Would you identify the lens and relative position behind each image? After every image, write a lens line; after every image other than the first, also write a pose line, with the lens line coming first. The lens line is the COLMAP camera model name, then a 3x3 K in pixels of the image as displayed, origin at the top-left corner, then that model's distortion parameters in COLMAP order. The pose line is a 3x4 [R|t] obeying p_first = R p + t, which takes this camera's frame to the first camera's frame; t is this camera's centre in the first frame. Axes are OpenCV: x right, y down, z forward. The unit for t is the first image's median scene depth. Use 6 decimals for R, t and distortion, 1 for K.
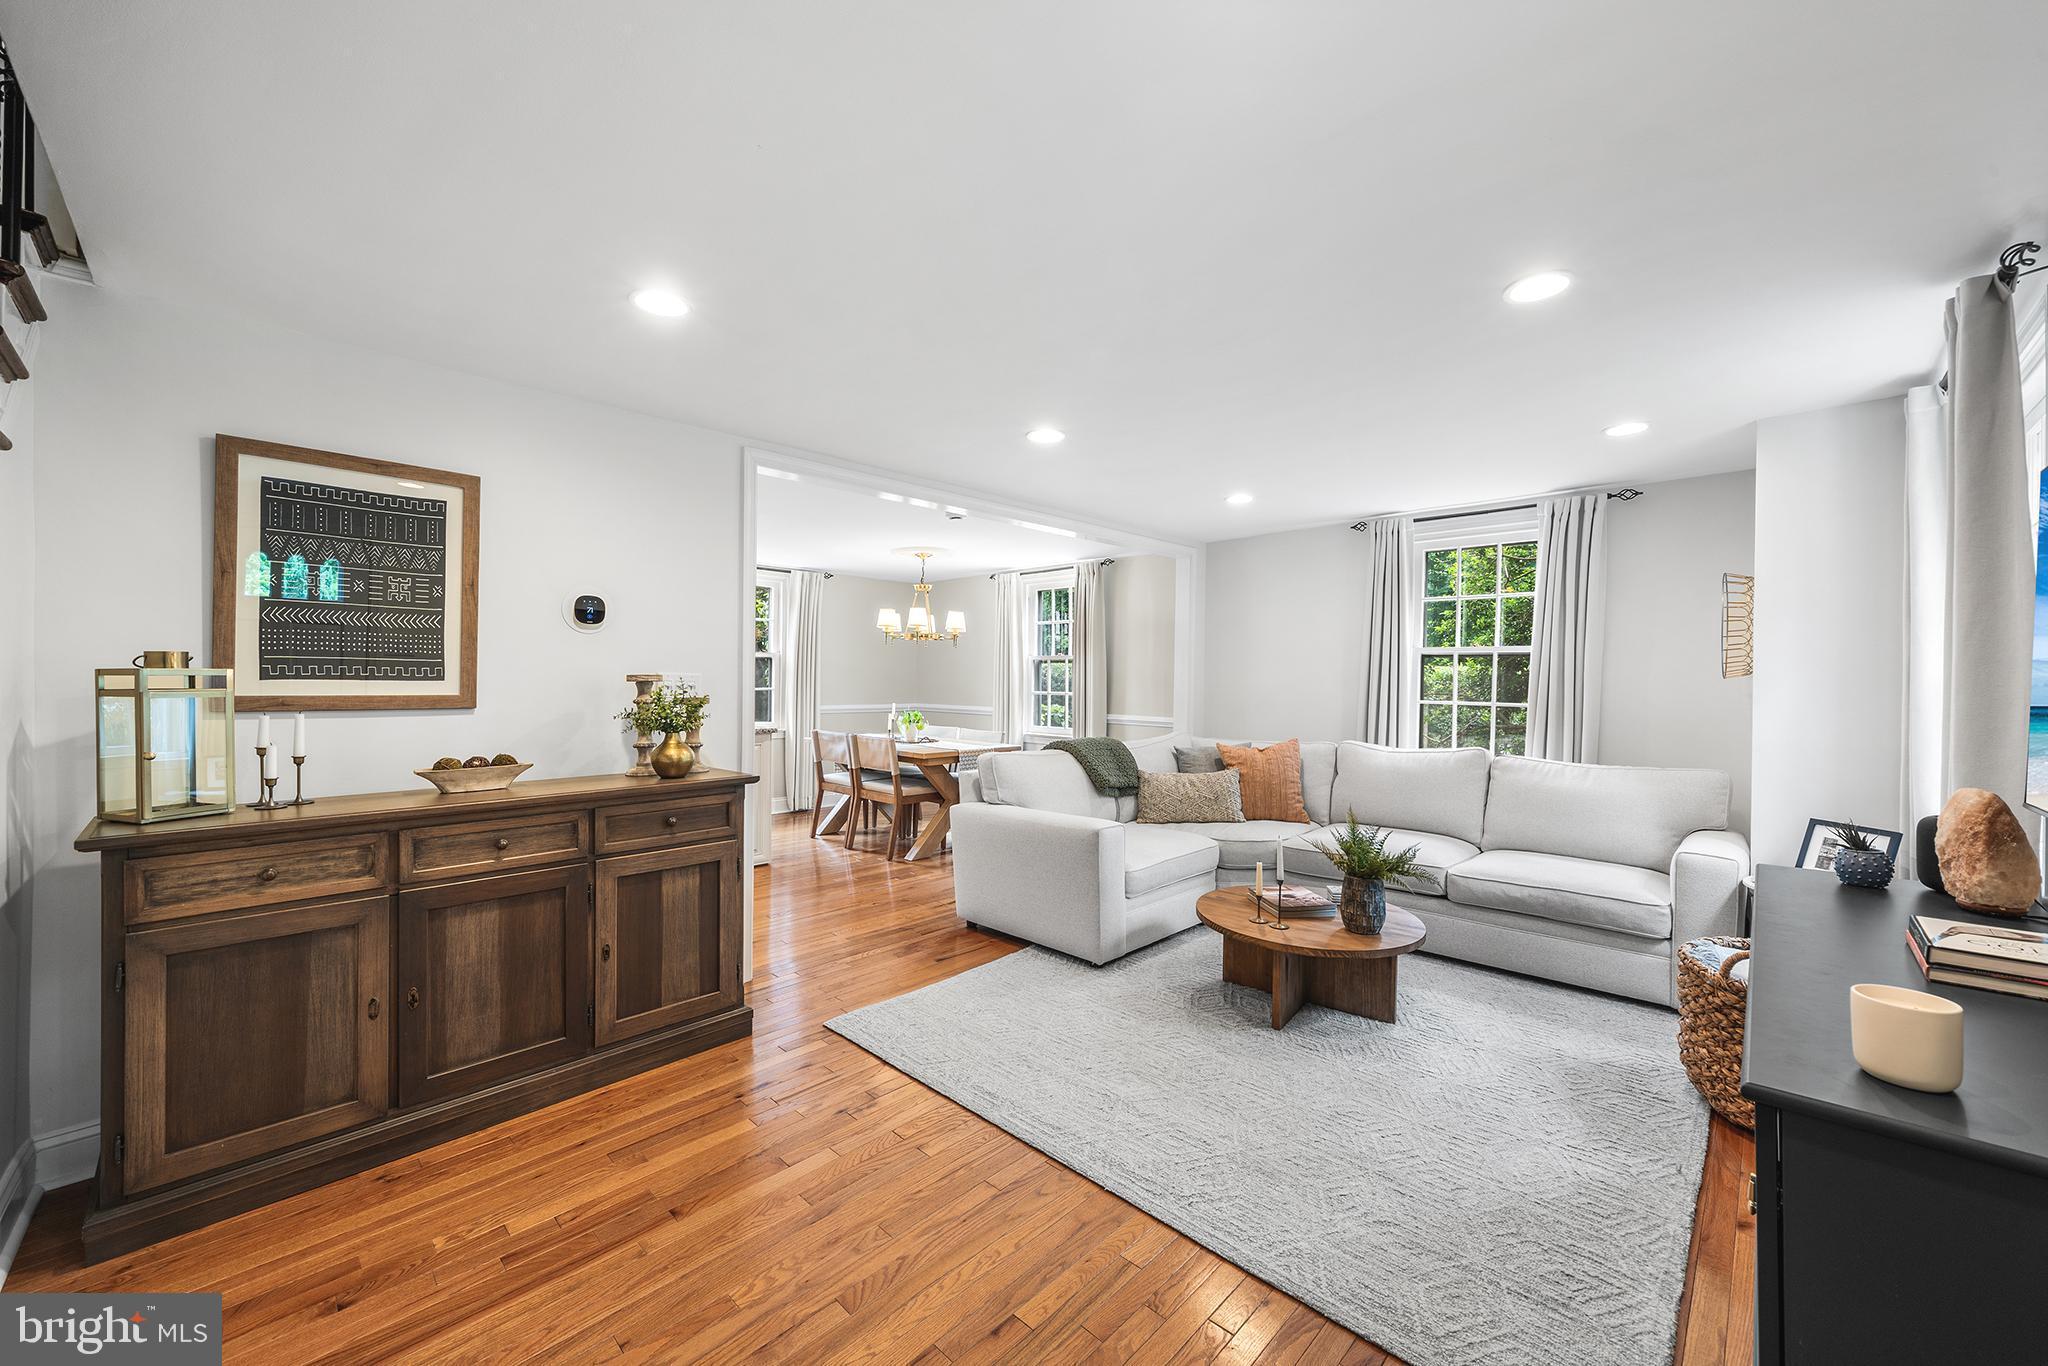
lens RADIAL K [[767.0, 0, 1024.0], [0, 767.0, 683.0], [0, 0, 1]] dist [-0.000021, -0.000002]
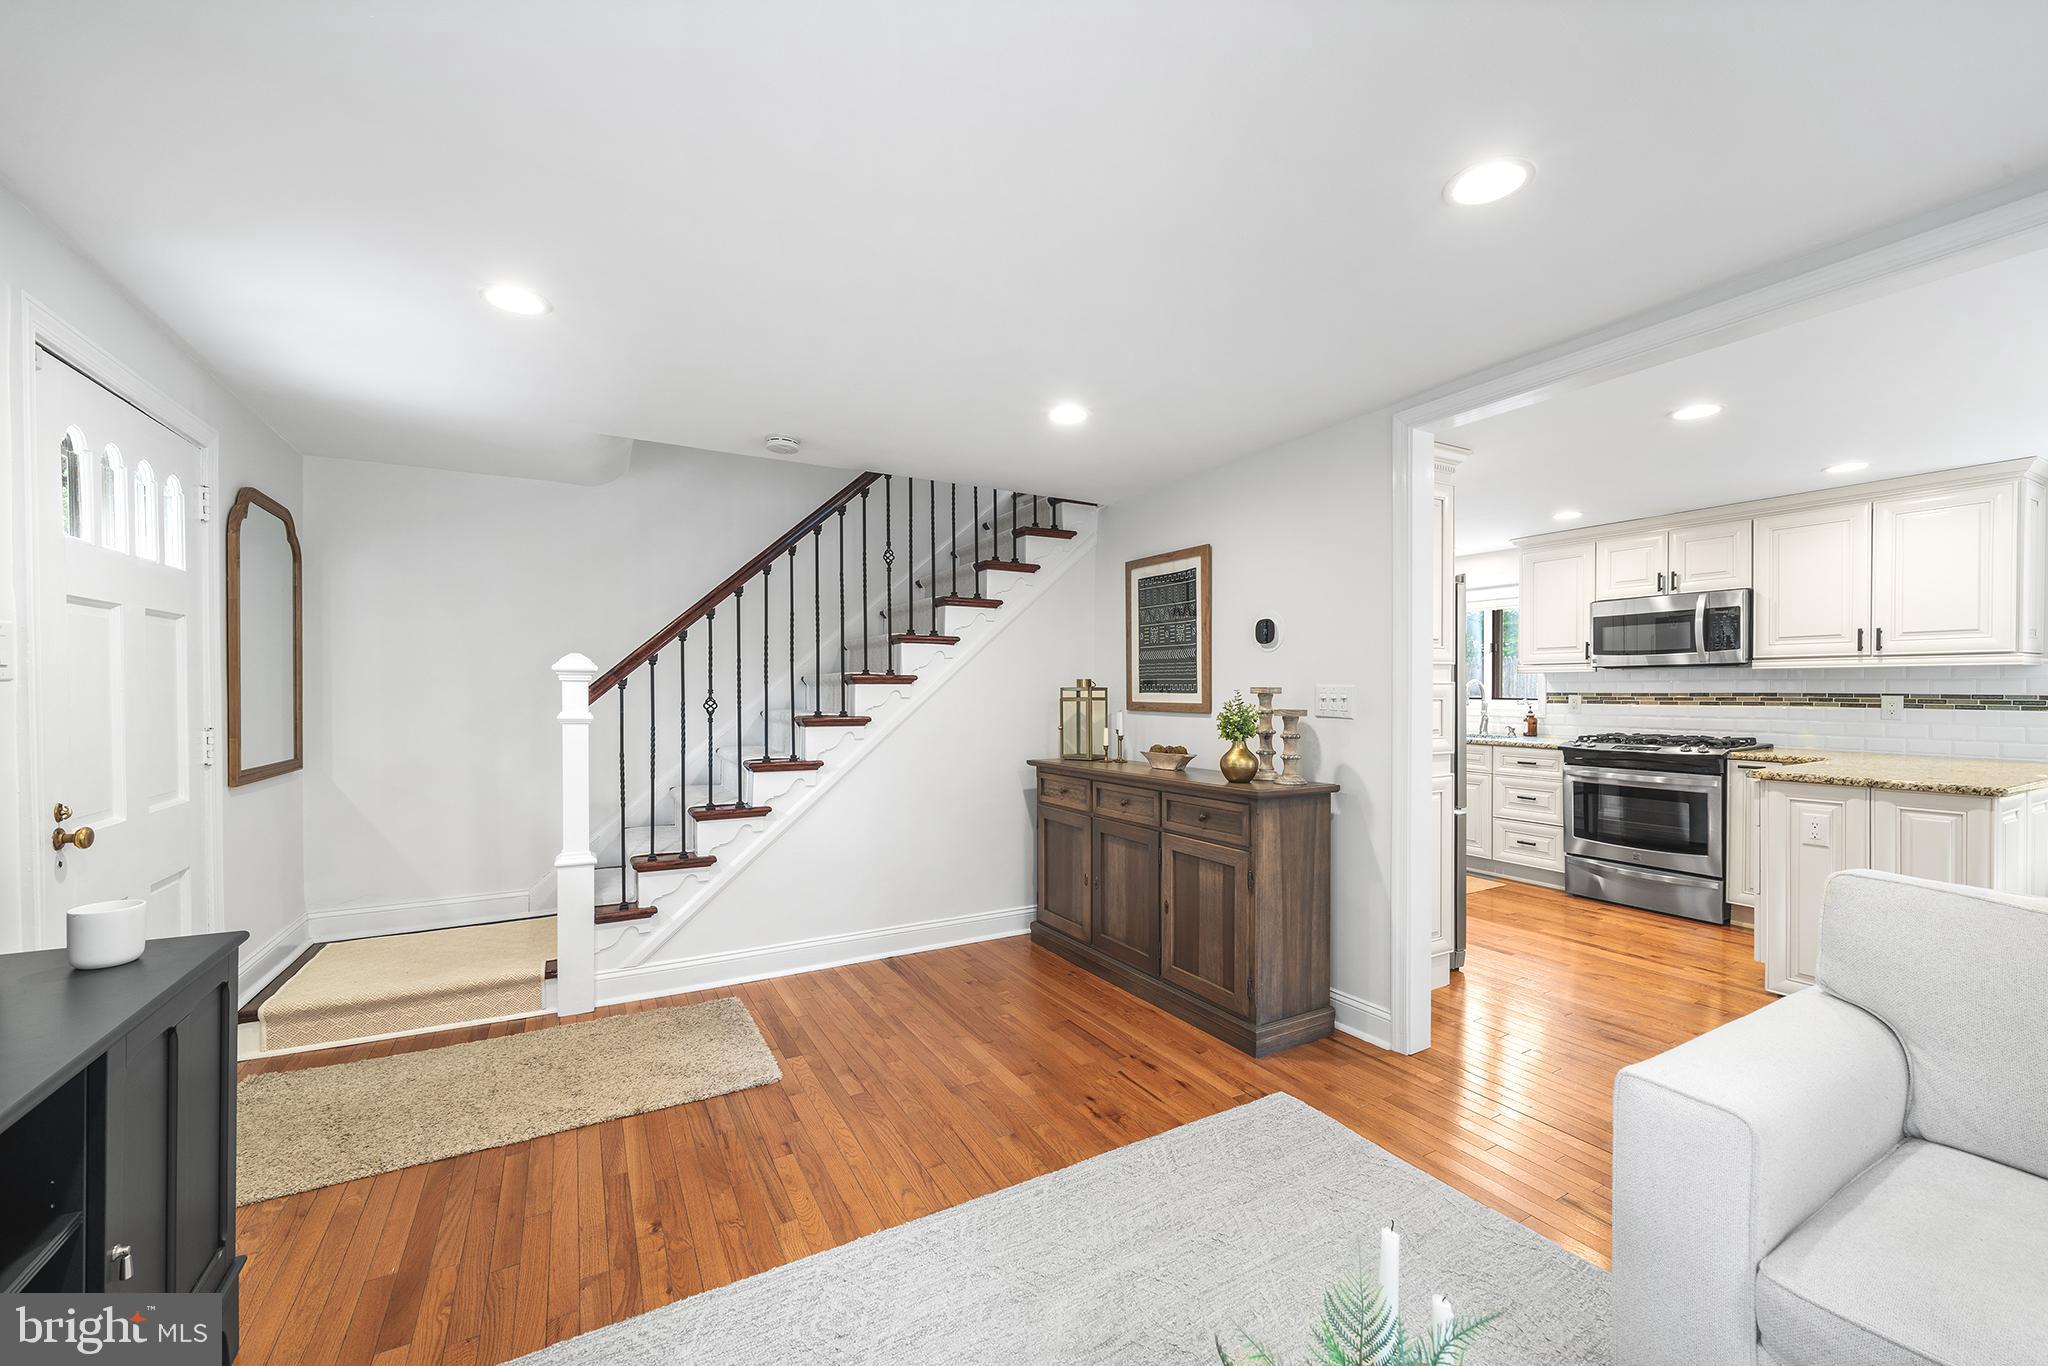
lens RADIAL K [[804.1, 0, 1026.5], [0, 804.1, 694.0], [0, 0, 1]] dist [0.000513, -0.000017]
pose [[-0.281931, -0.002135, -0.959432, 0.842578], [-0.000945, 0.999998, -0.001948, 0.002176], [0.959434, 0.000357, -0.281932, 1.217292]]
